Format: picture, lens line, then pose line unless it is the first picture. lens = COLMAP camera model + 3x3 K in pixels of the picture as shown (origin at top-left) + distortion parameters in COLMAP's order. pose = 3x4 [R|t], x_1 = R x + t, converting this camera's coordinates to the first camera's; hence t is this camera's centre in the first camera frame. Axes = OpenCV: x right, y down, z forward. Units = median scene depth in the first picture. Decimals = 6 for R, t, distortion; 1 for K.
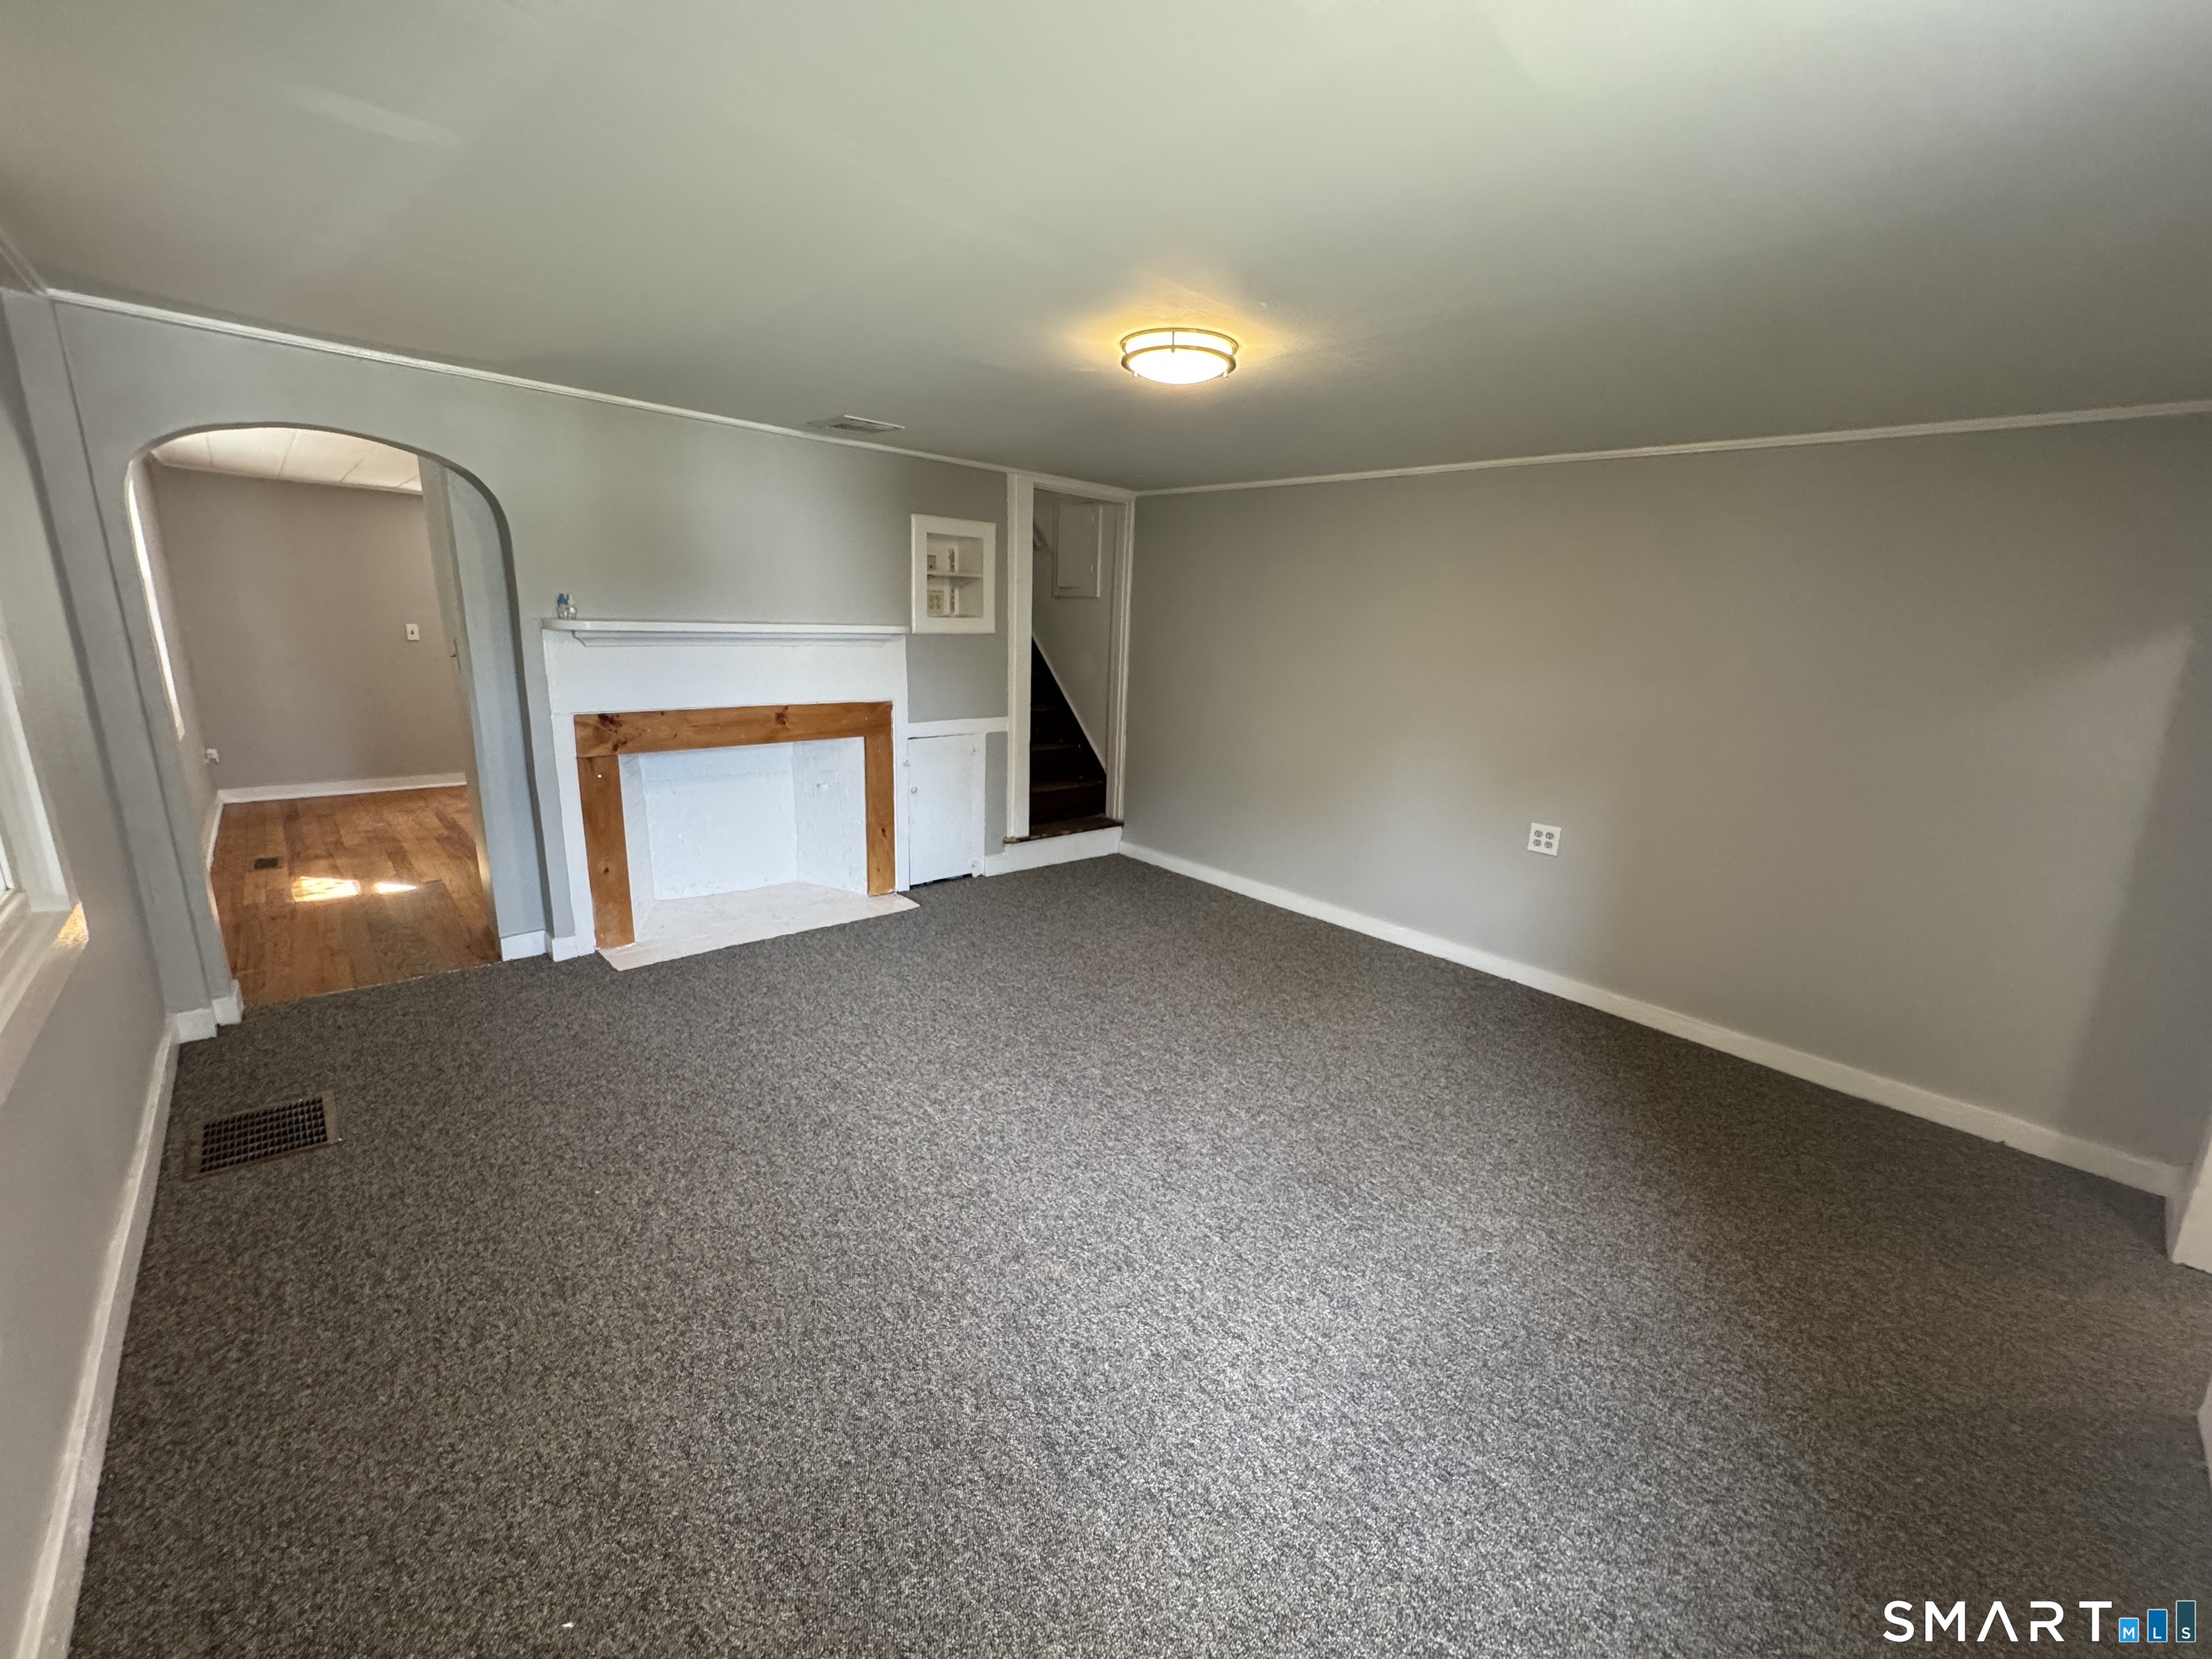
lens RADIAL K [[883.5, 0, 1104.8], [0, 883.5, 832.3], [0, 0, 1]] dist [-0.001542, -0.000207]
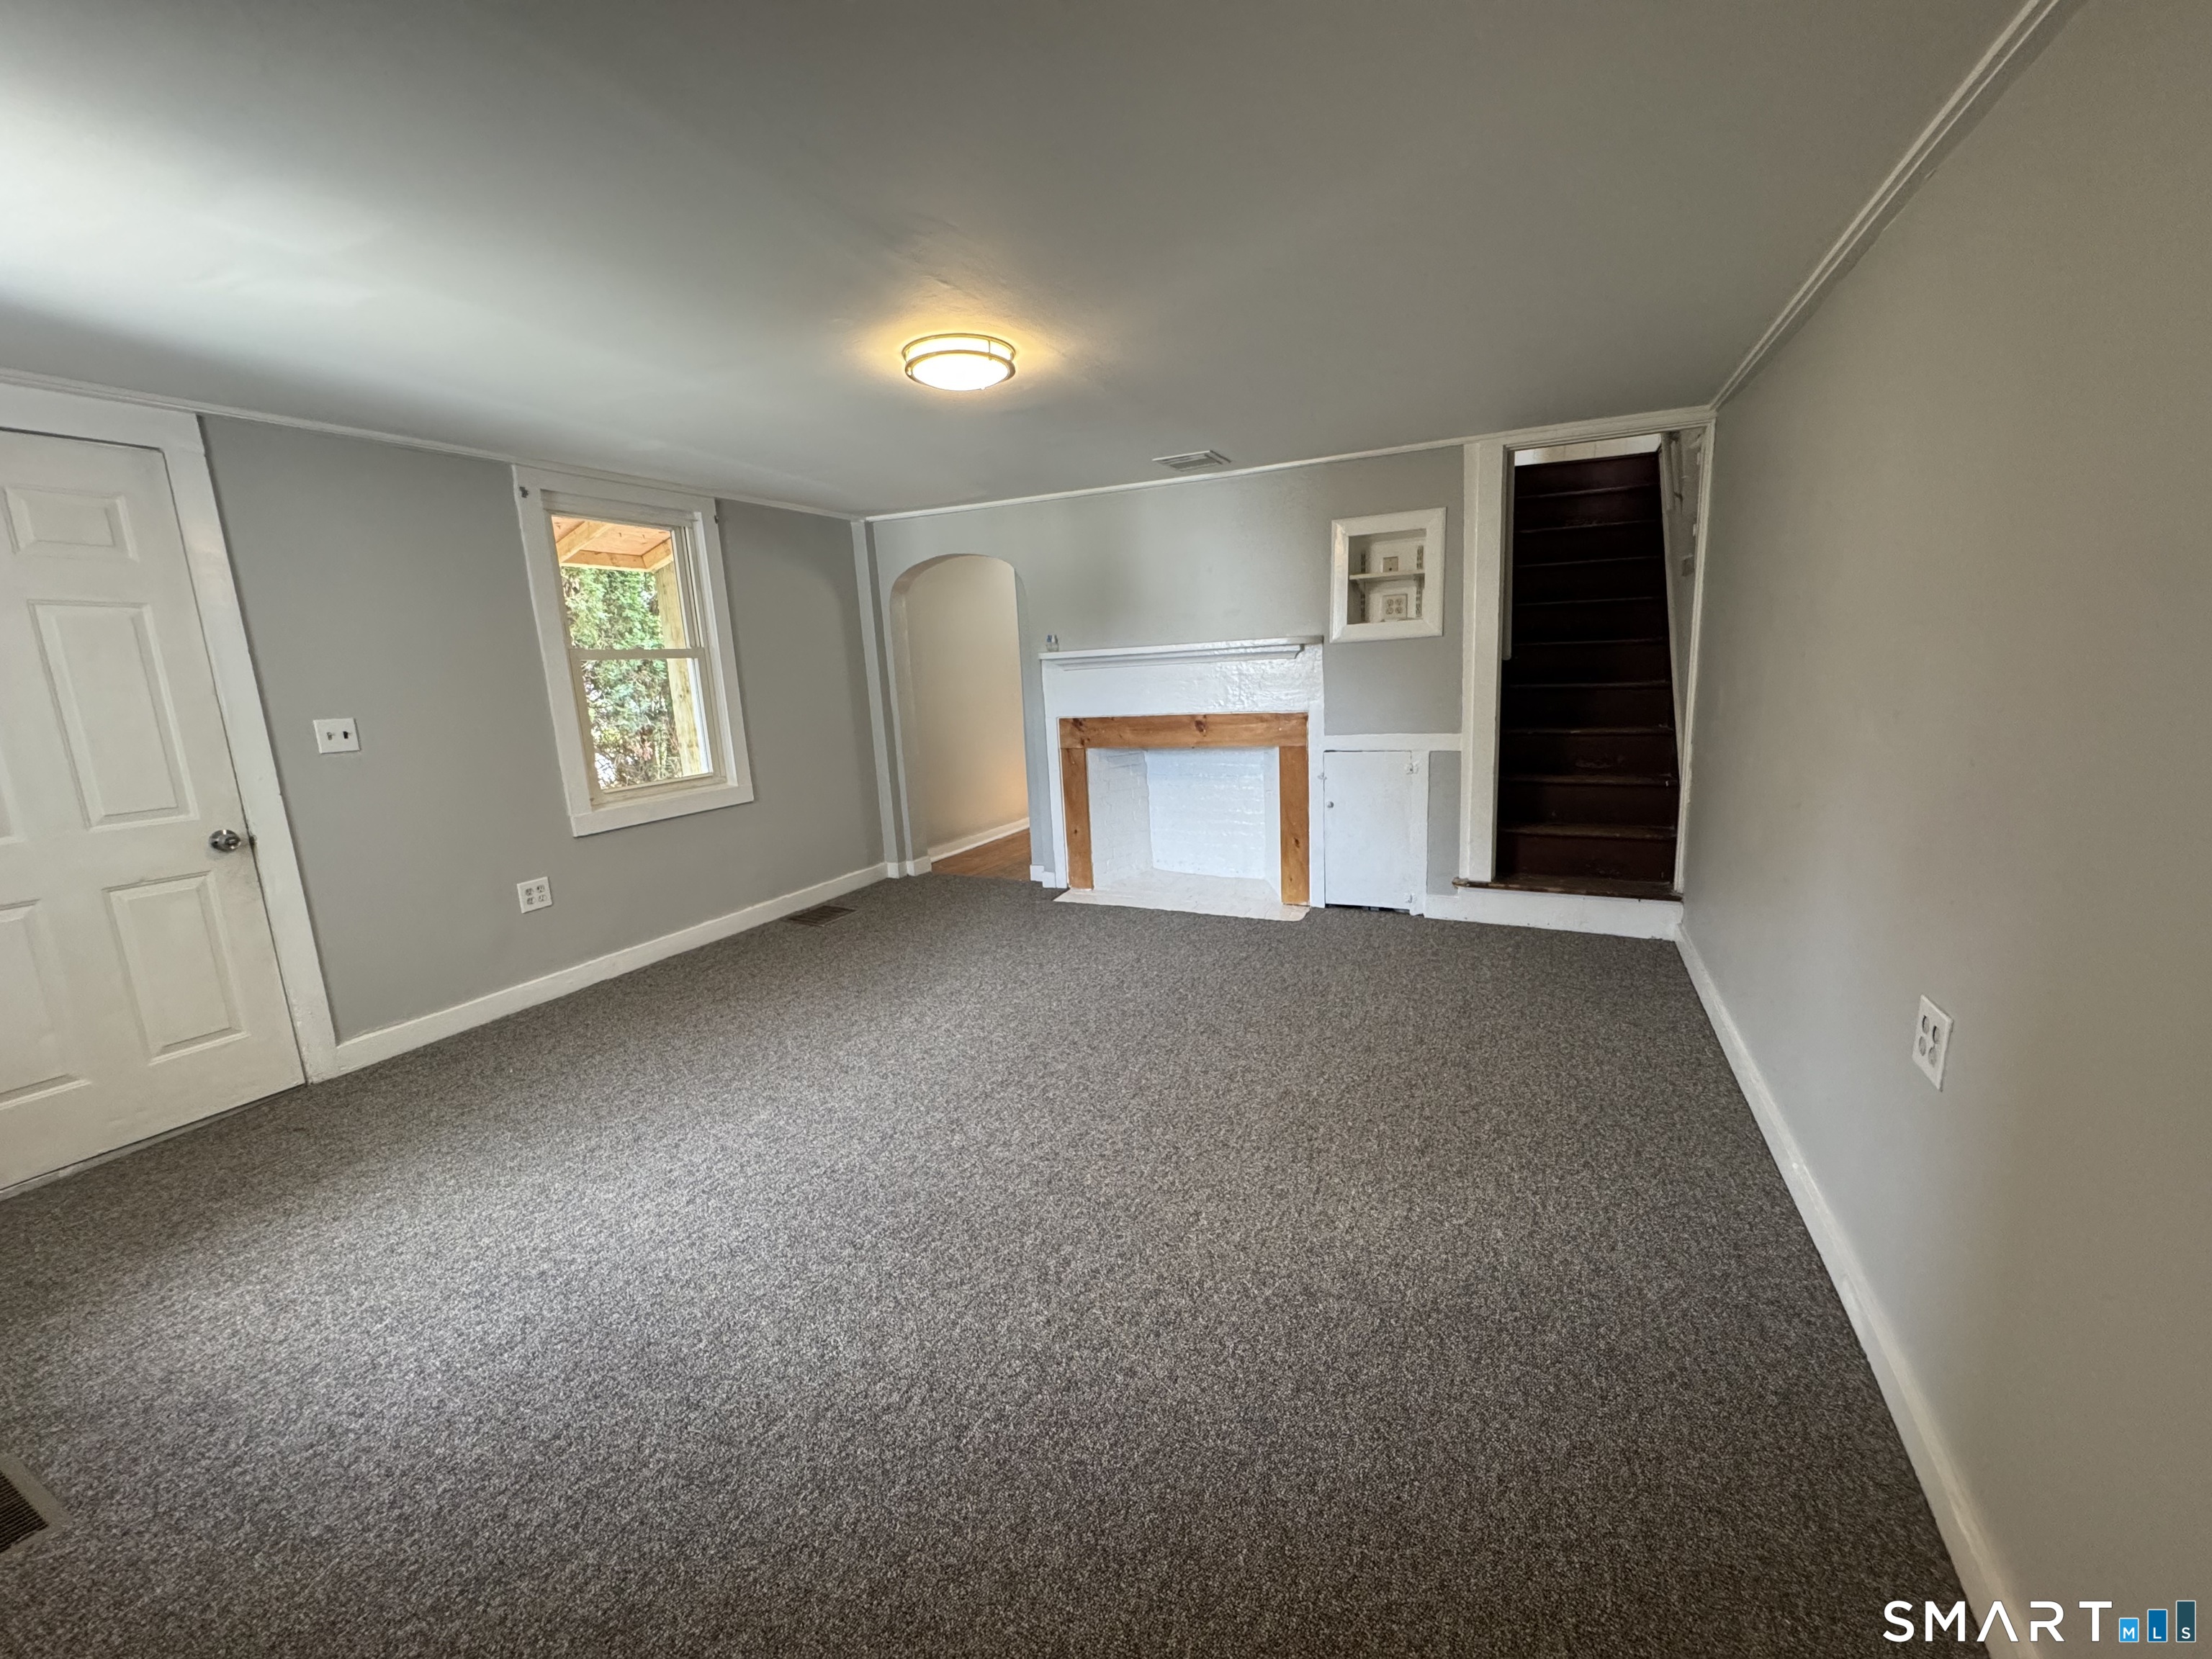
lens RADIAL K [[883.5, 0, 1104.8], [0, 883.5, 832.3], [0, 0, 1]] dist [-0.001542, -0.000207]
pose [[0.368251, 0.120493, -0.921885, 0.622384], [-0.158553, 0.985180, 0.065431, -0.044971], [0.916107, 0.122072, 0.381898, 0.434305]]
